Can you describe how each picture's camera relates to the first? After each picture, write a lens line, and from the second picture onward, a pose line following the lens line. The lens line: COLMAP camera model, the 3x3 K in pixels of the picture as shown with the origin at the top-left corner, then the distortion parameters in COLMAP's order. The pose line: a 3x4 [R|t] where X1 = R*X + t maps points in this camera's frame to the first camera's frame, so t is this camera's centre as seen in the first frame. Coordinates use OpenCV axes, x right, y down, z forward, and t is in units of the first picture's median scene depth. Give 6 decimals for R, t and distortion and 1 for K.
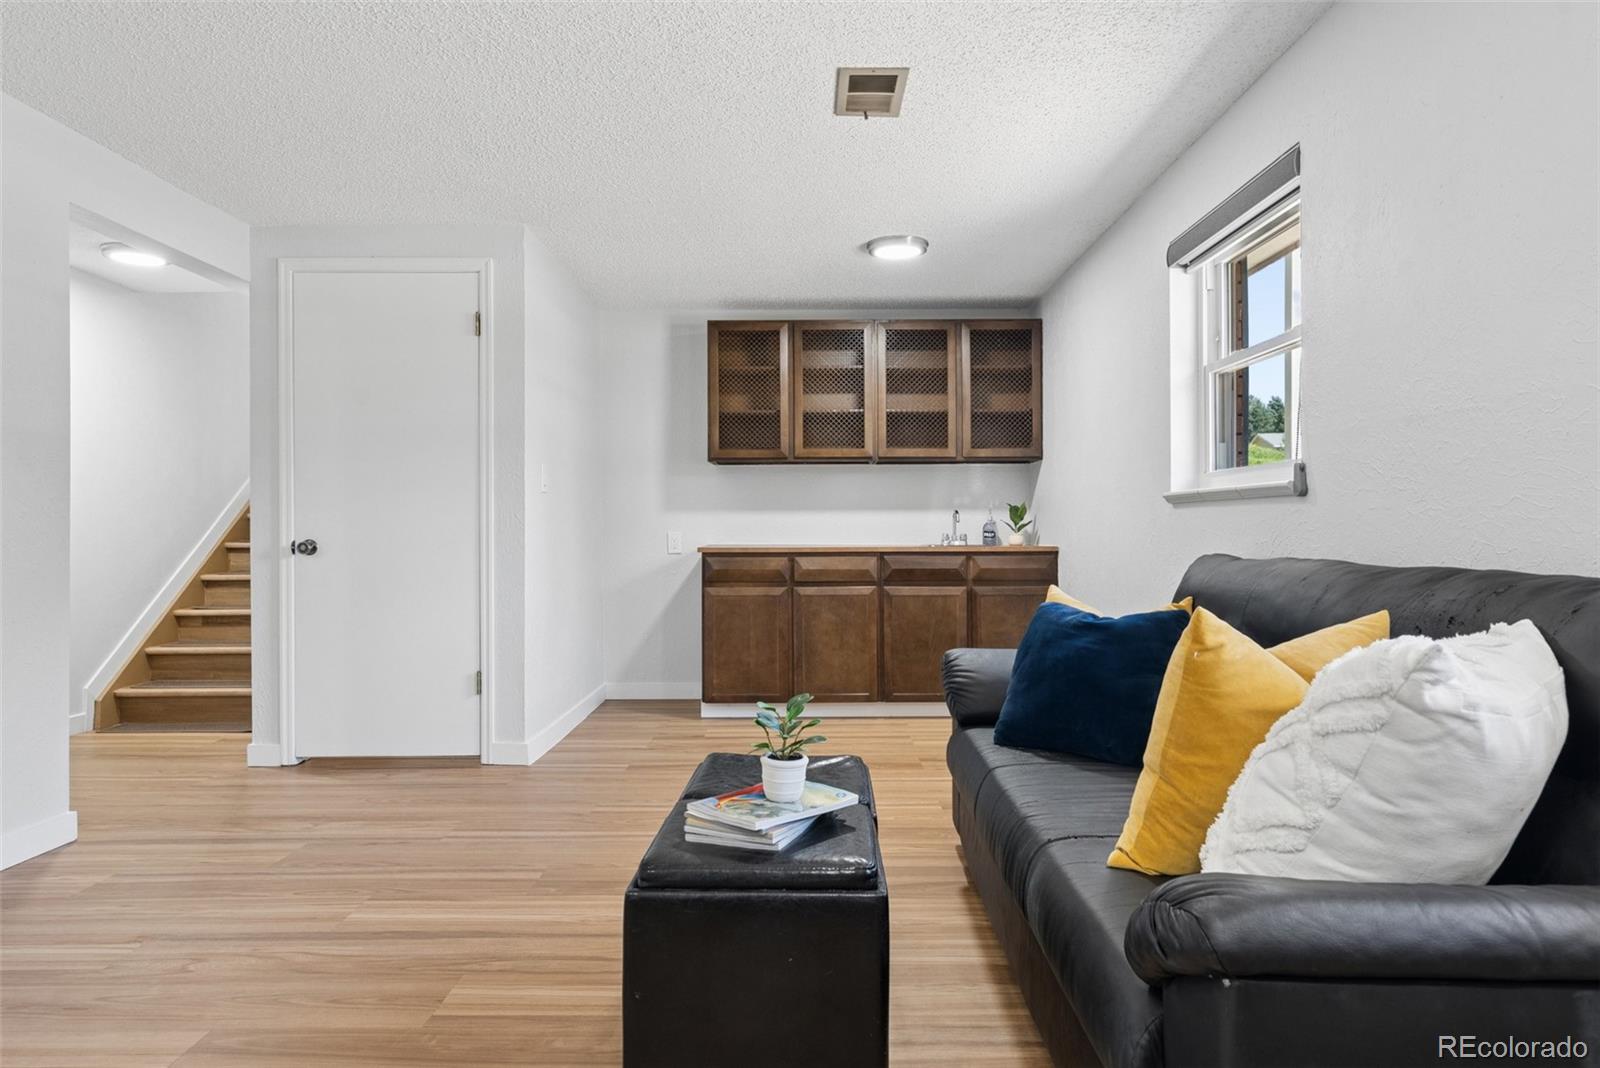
lens RADIAL K [[952.2, 0, 799.4], [0, 952.2, 527.3], [0, 0, 1]] dist [-0.001148, -0.001506]
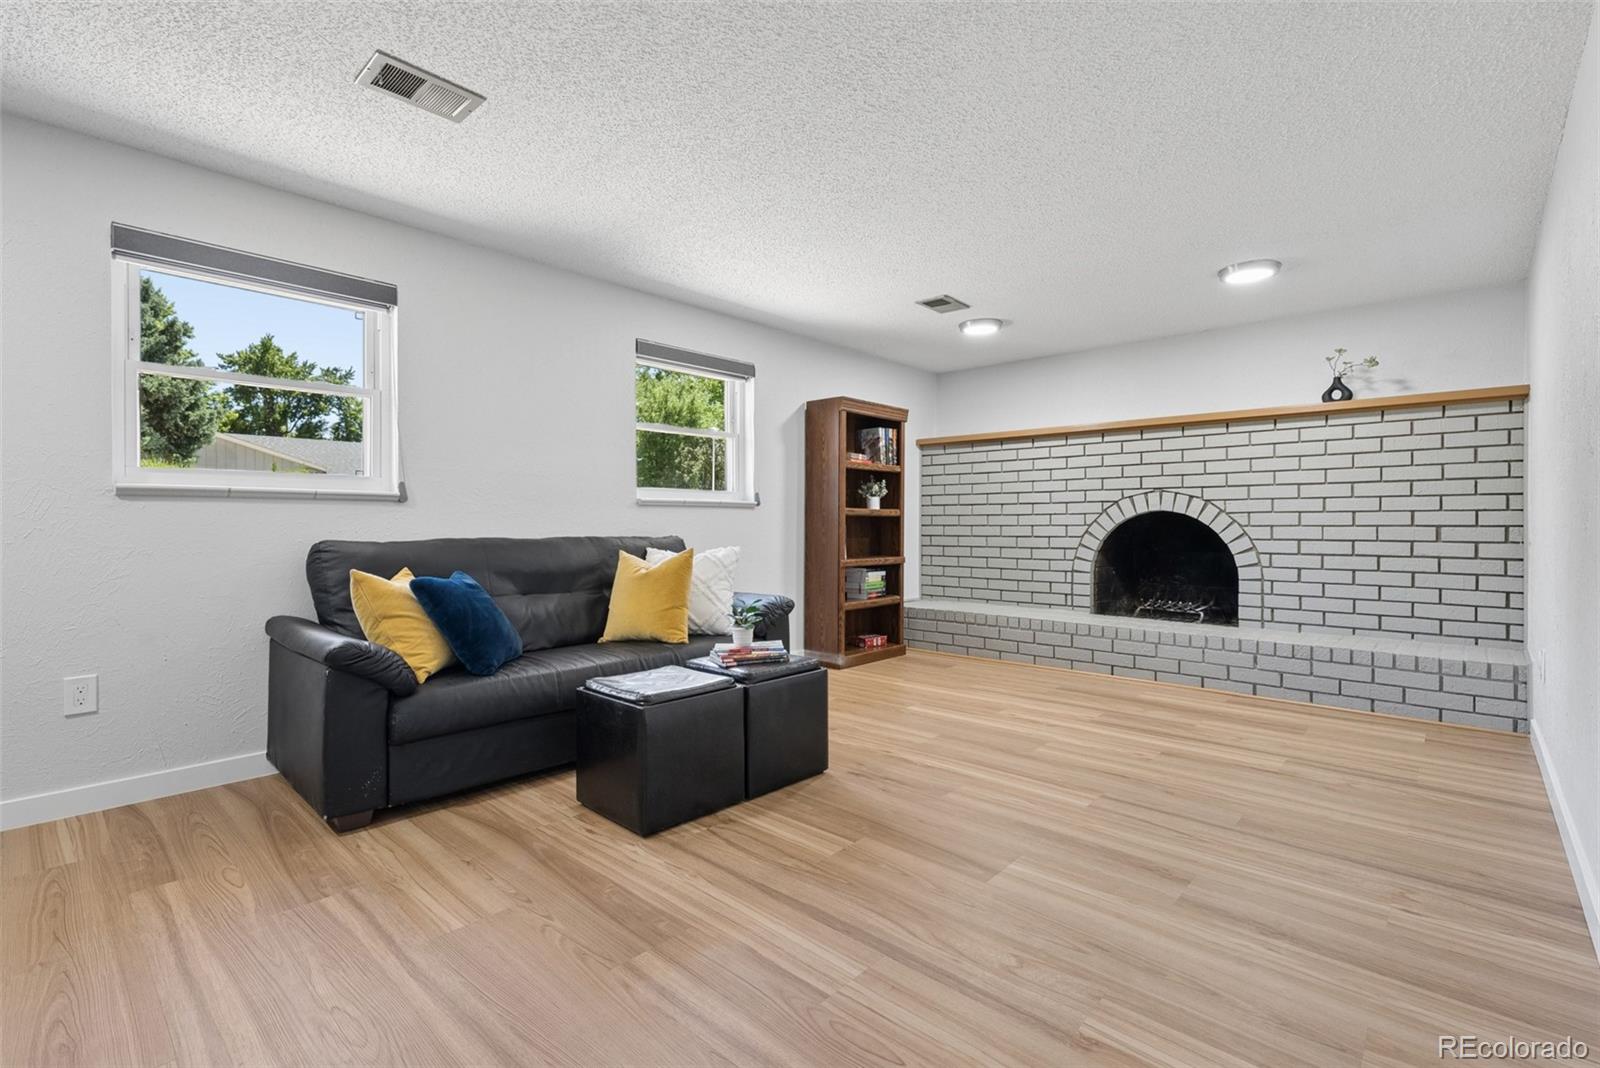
lens RADIAL K [[711.2, 0, 799.4], [0, 711.2, 528.6], [0, 0, 1]] dist [-0.003961, 0.000188]
pose [[-0.734605, -0.004225, 0.678482, -0.871815], [0.003490, 0.999944, 0.010005, 0.000173], [-0.678487, 0.009718, -0.734549, 1.511626]]
